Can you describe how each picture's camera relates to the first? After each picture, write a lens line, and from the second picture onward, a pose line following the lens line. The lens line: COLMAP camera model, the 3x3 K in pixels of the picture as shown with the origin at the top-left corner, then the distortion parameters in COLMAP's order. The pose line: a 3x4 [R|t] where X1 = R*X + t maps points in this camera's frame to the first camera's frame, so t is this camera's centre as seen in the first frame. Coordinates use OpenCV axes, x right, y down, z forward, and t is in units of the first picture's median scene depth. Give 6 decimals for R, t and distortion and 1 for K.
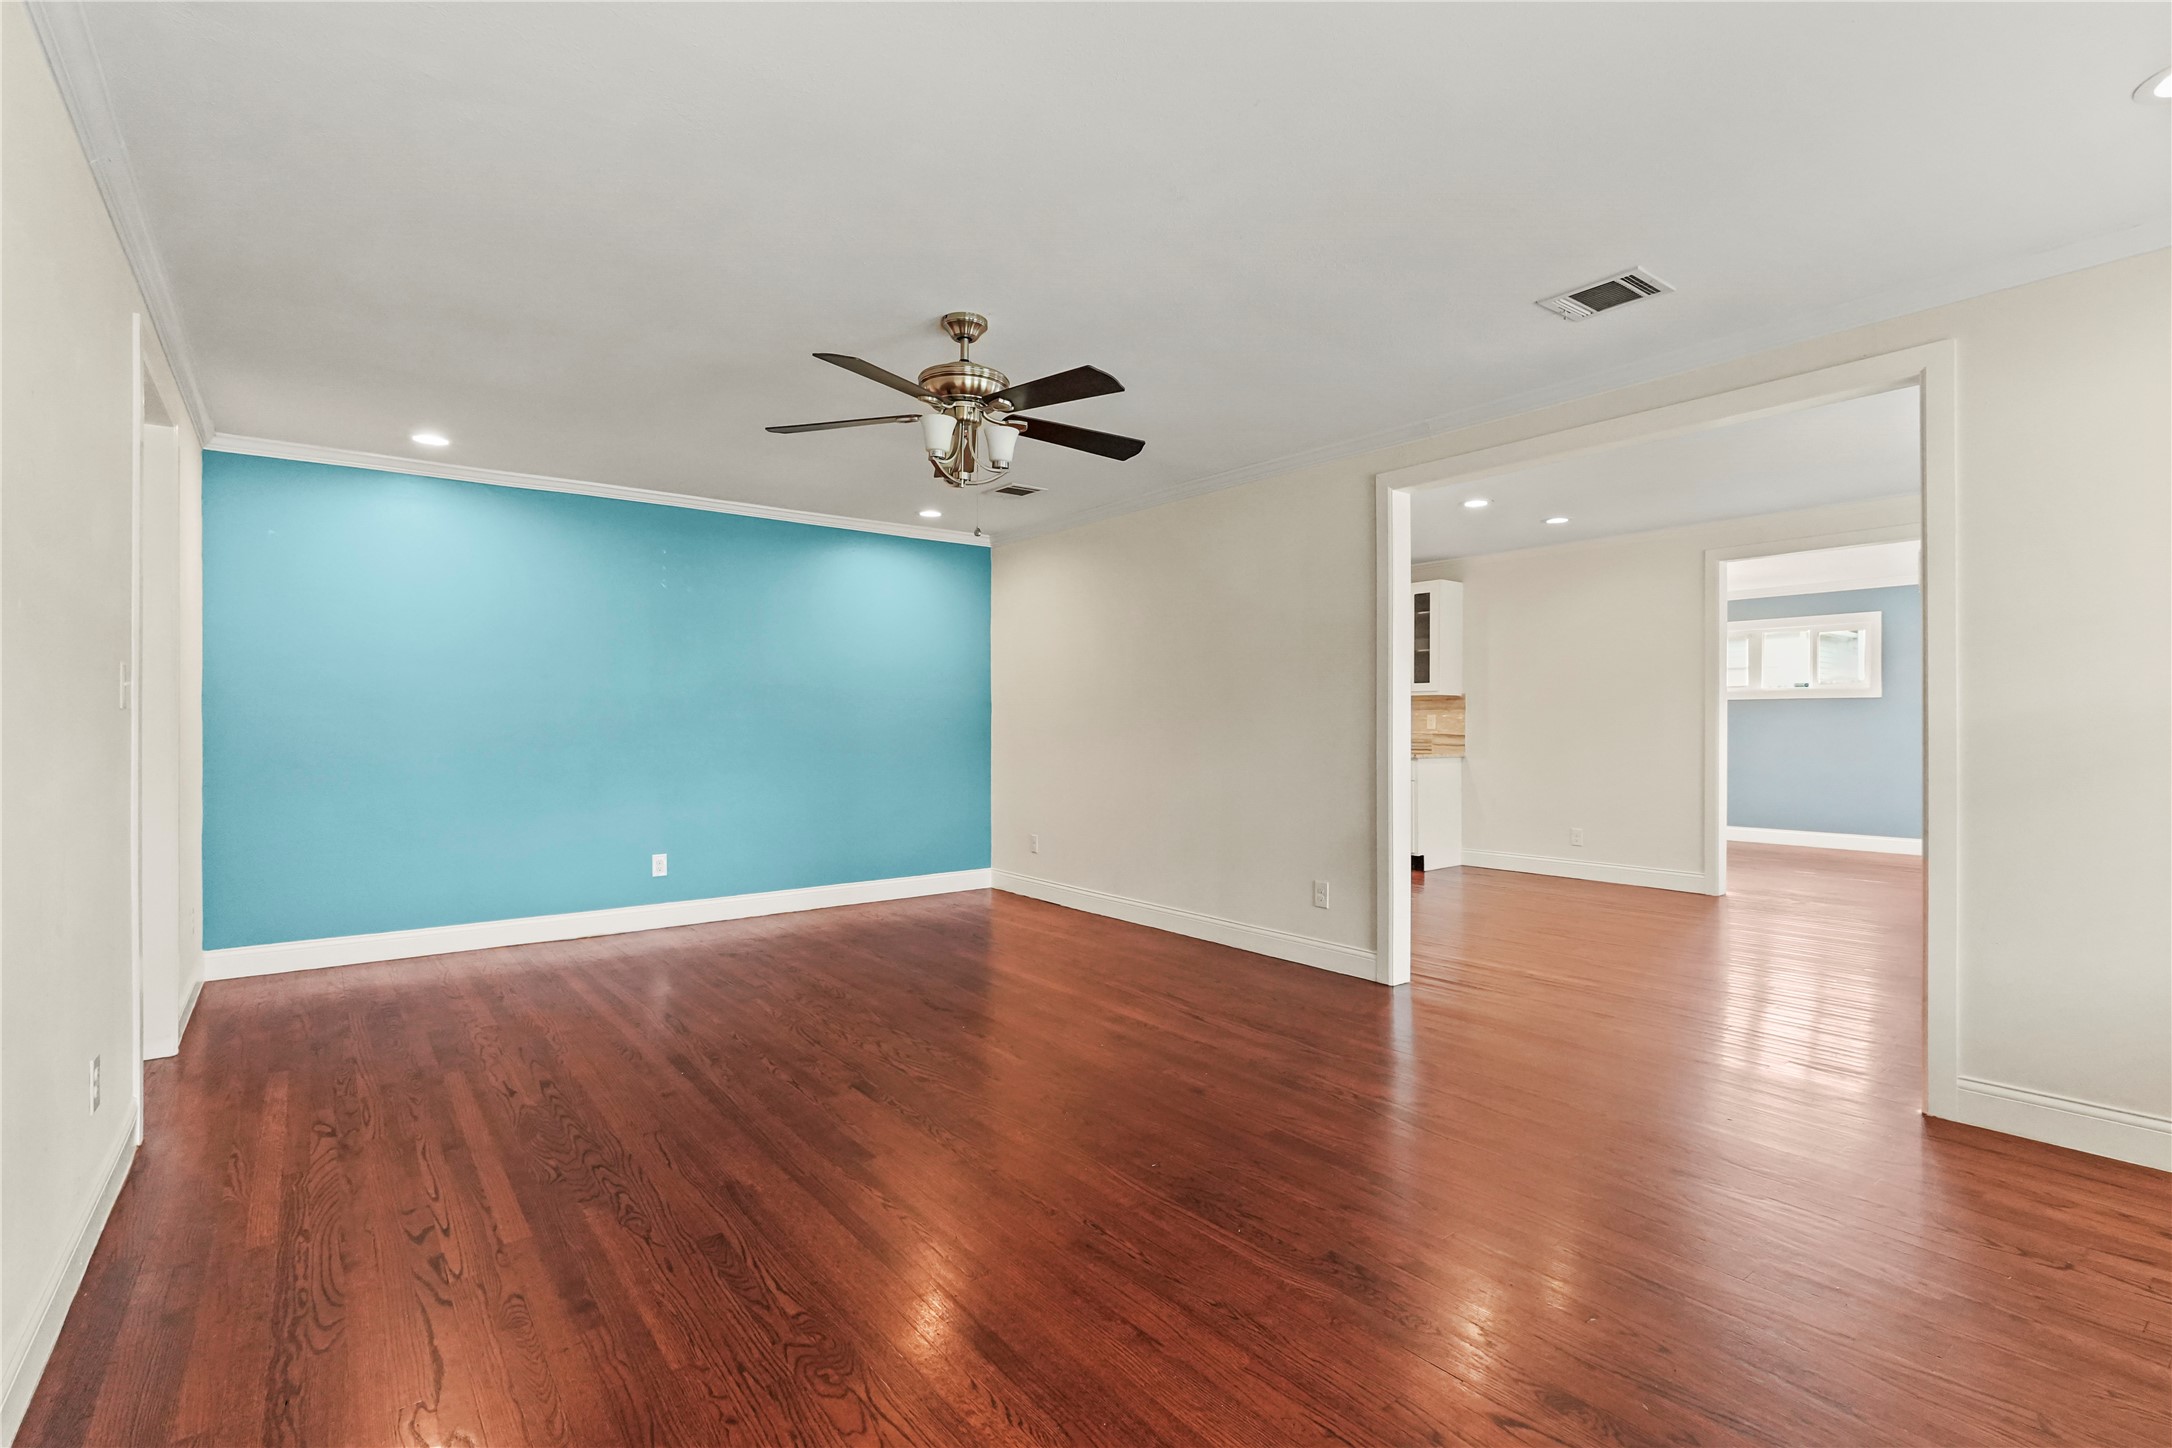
lens RADIAL K [[1007.4, 0, 1083.6], [0, 1007.4, 720.1], [0, 0, 1]] dist [0.000196, 0.000377]
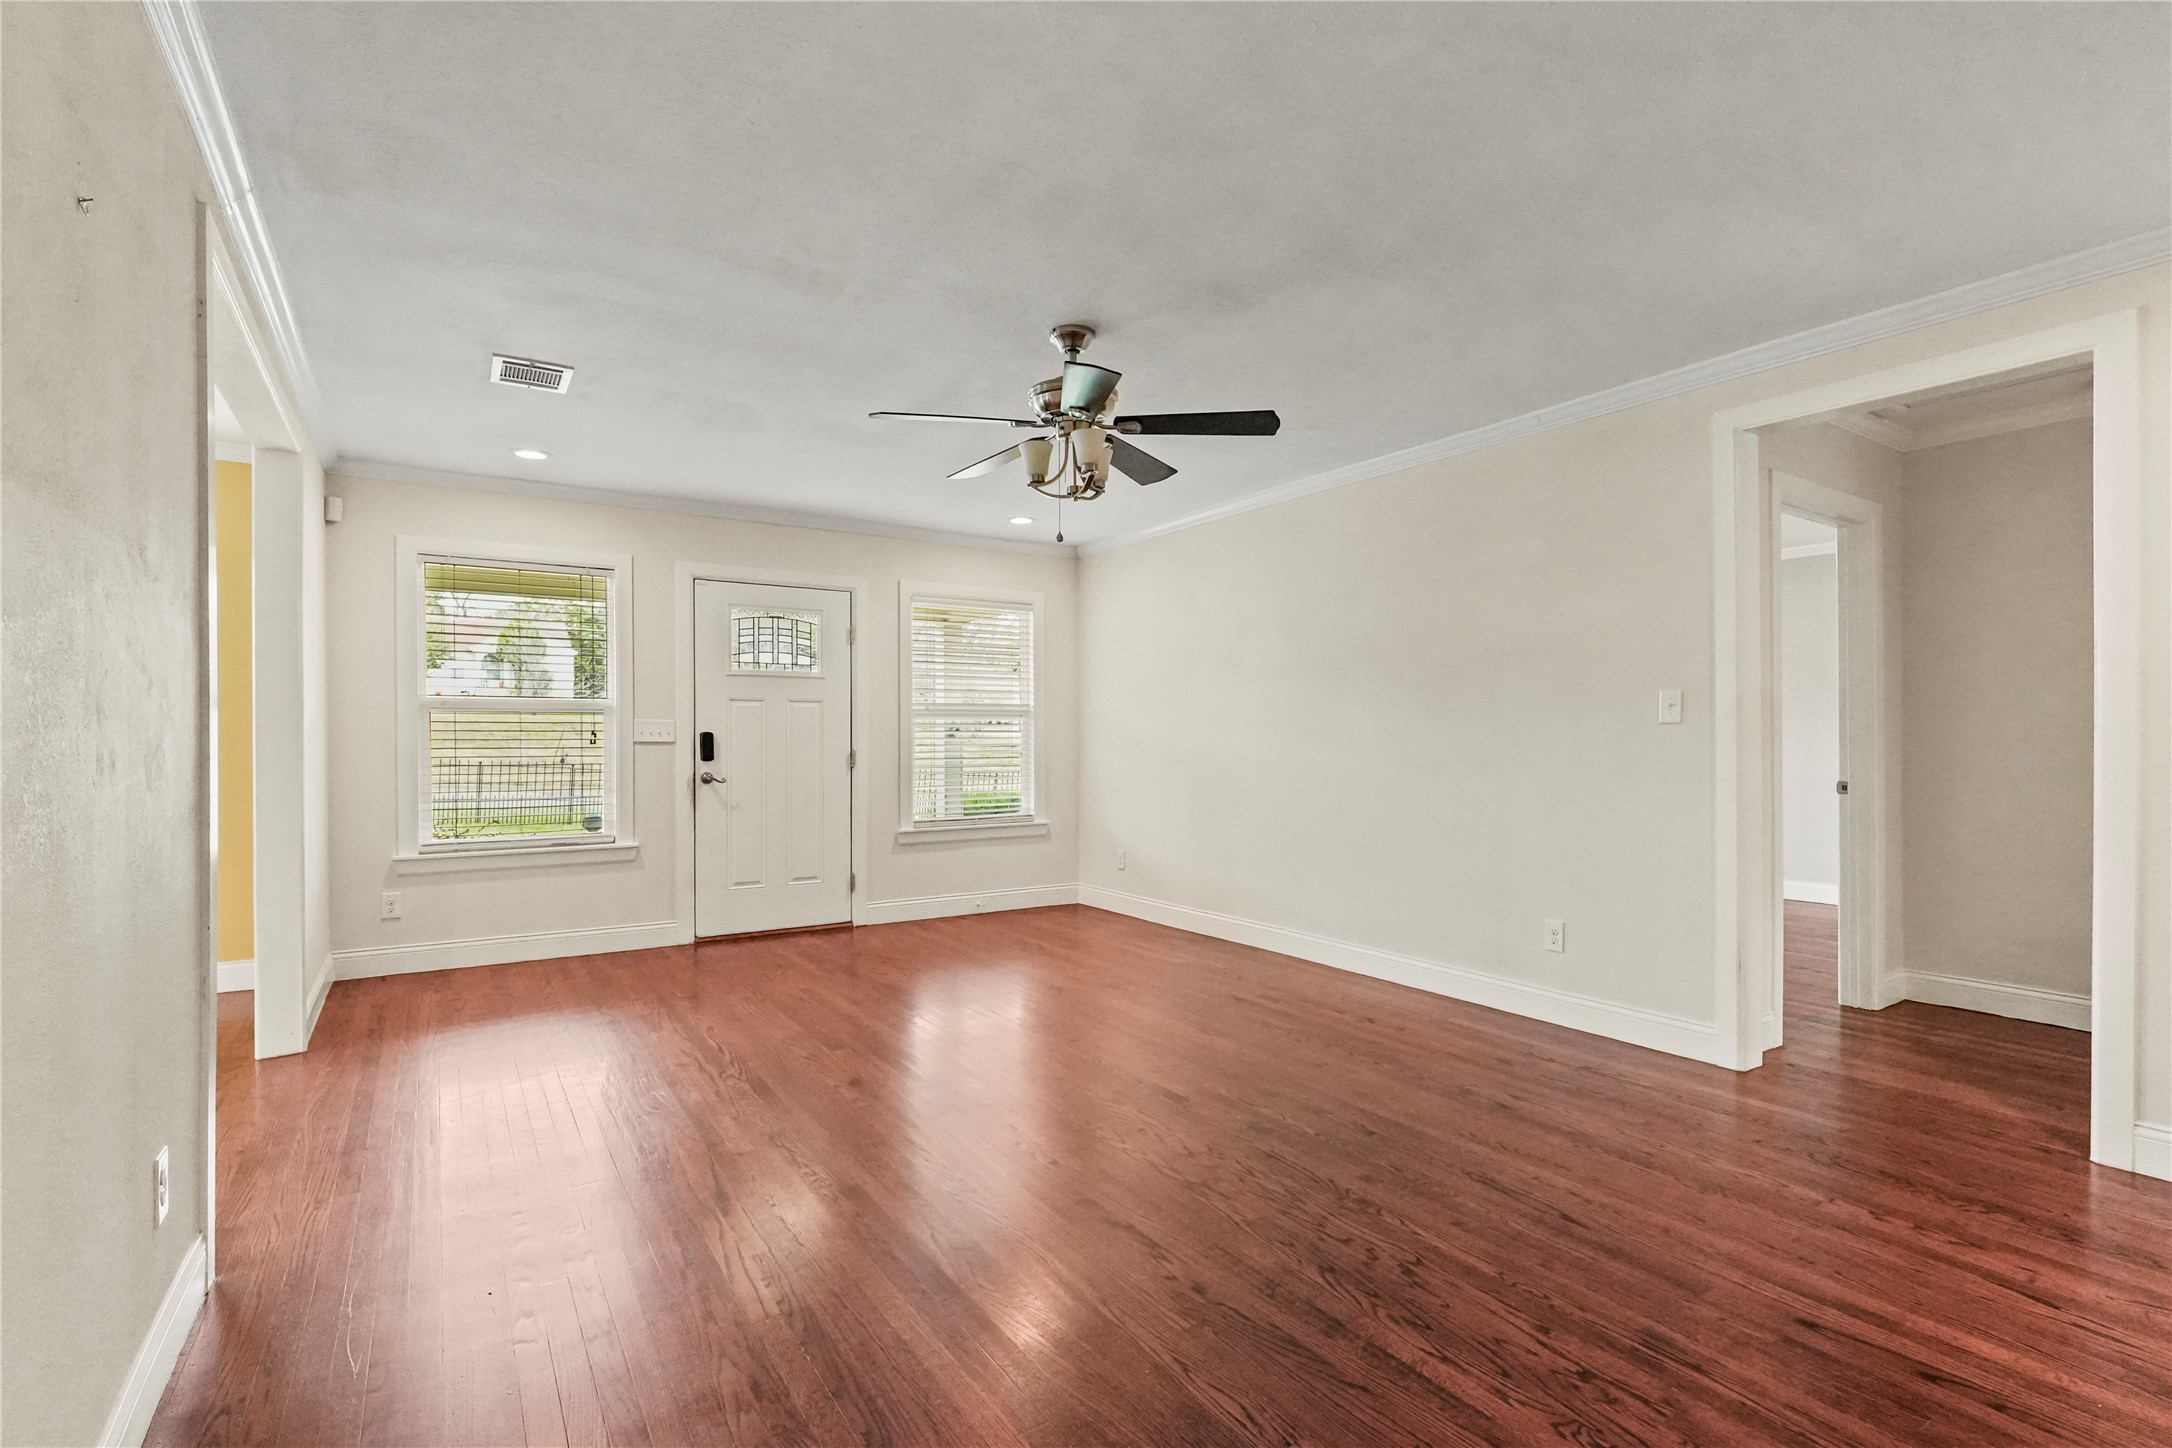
lens RADIAL K [[1007.4, 0, 1083.7], [0, 1007.4, 739.7], [0, 0, 1]] dist [0.000196, 0.000377]
pose [[-0.996191, 0.004220, 0.087091, -0.192627], [0.004369, 0.999989, 0.001509, 0.005641], [-0.087083, 0.001884, -0.996199, 1.771116]]
